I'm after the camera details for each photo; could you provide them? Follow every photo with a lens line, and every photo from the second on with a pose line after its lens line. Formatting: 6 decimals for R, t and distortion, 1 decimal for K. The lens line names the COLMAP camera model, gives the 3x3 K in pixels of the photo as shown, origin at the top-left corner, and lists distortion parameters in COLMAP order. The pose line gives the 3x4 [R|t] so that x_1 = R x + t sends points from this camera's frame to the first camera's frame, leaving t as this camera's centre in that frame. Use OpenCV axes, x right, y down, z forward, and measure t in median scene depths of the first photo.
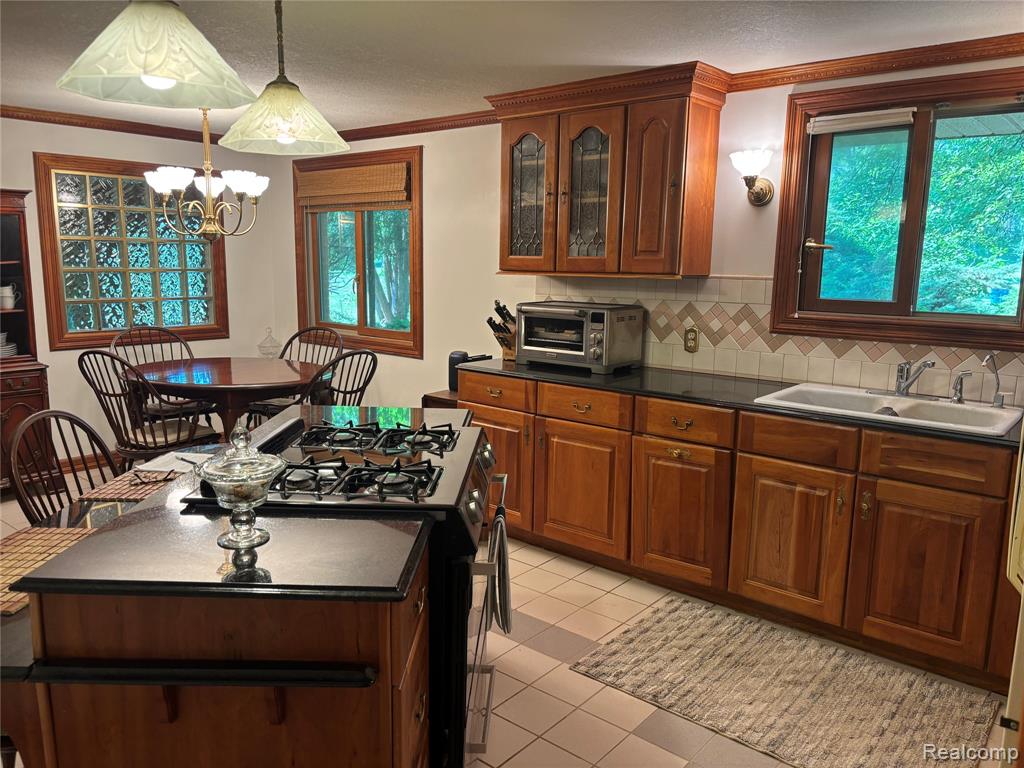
lens RADIAL K [[770.1, 0, 512.0], [0, 770.1, 384.0], [0, 0, 1]] dist [0.030690, -0.046687]
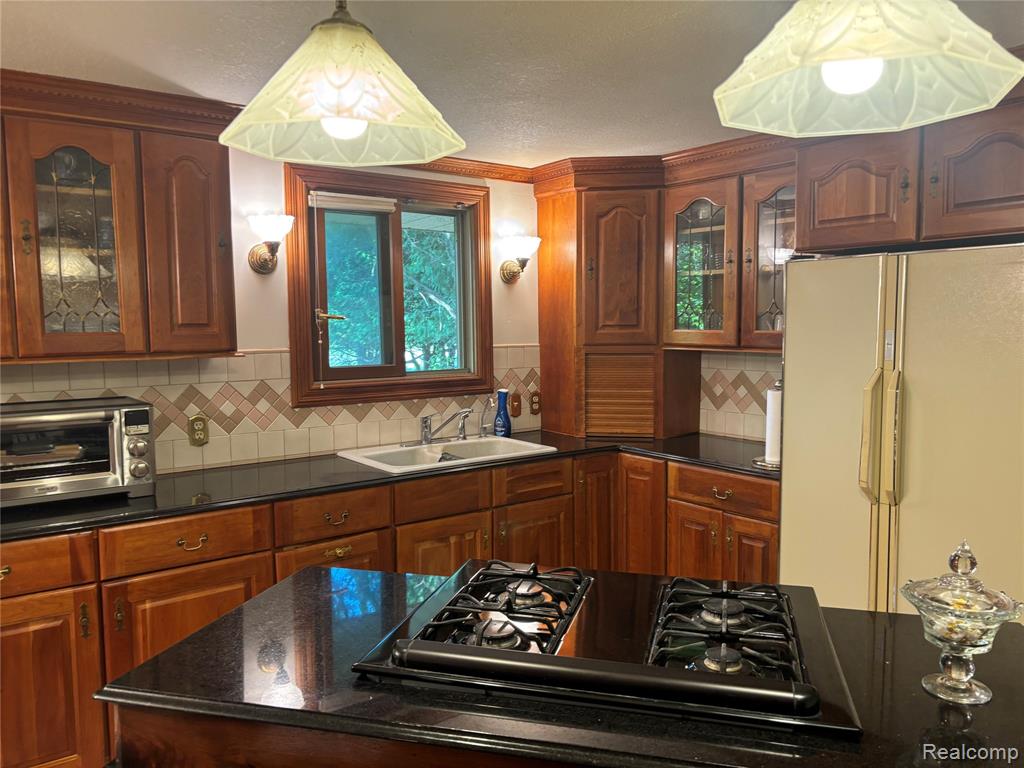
lens RADIAL K [[770.1, 0, 512.0], [0, 770.1, 384.0], [0, 0, 1]] dist [0.030690, -0.046687]
pose [[0.222305, -0.093231, 0.970509, -0.514630], [0.172386, 0.983493, 0.054991, -0.100460], [-0.959616, 0.155077, 0.234707, 0.518055]]
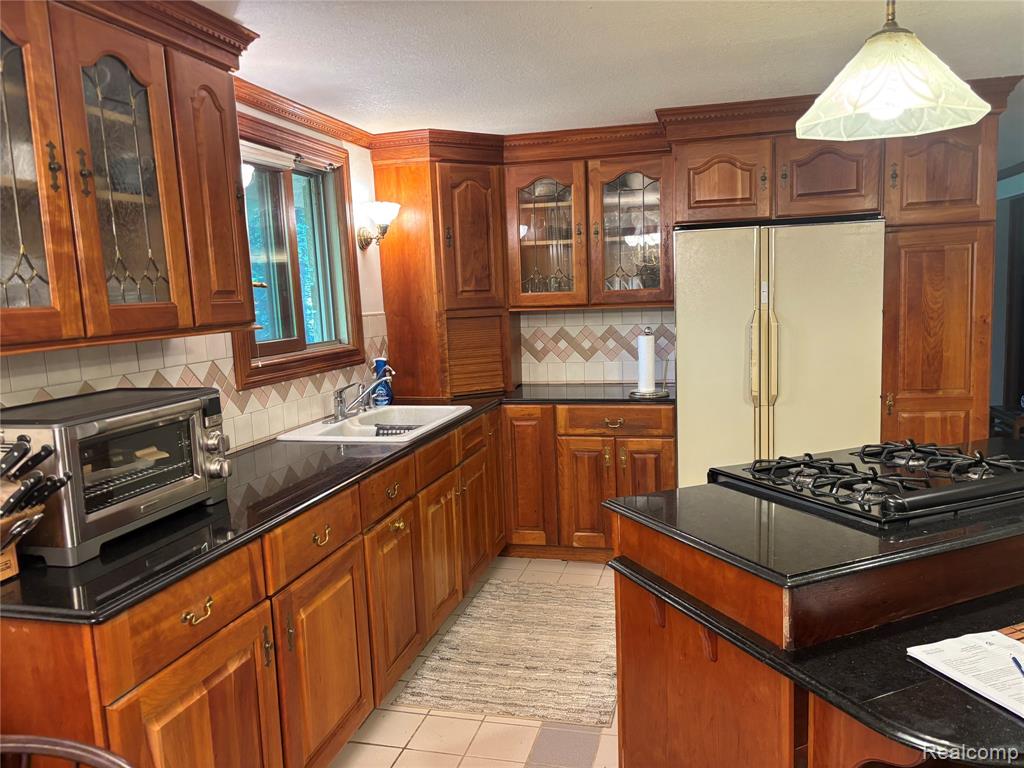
lens RADIAL K [[785.9, 0, 512.0], [0, 785.9, 384.0], [0, 0, 1]] dist [0.103697, -0.164001]
pose [[-0.438447, -0.102189, 0.892929, -0.532851], [0.181857, 0.962877, 0.199490, -0.187049], [-0.880166, 0.249851, -0.403586, 1.079207]]
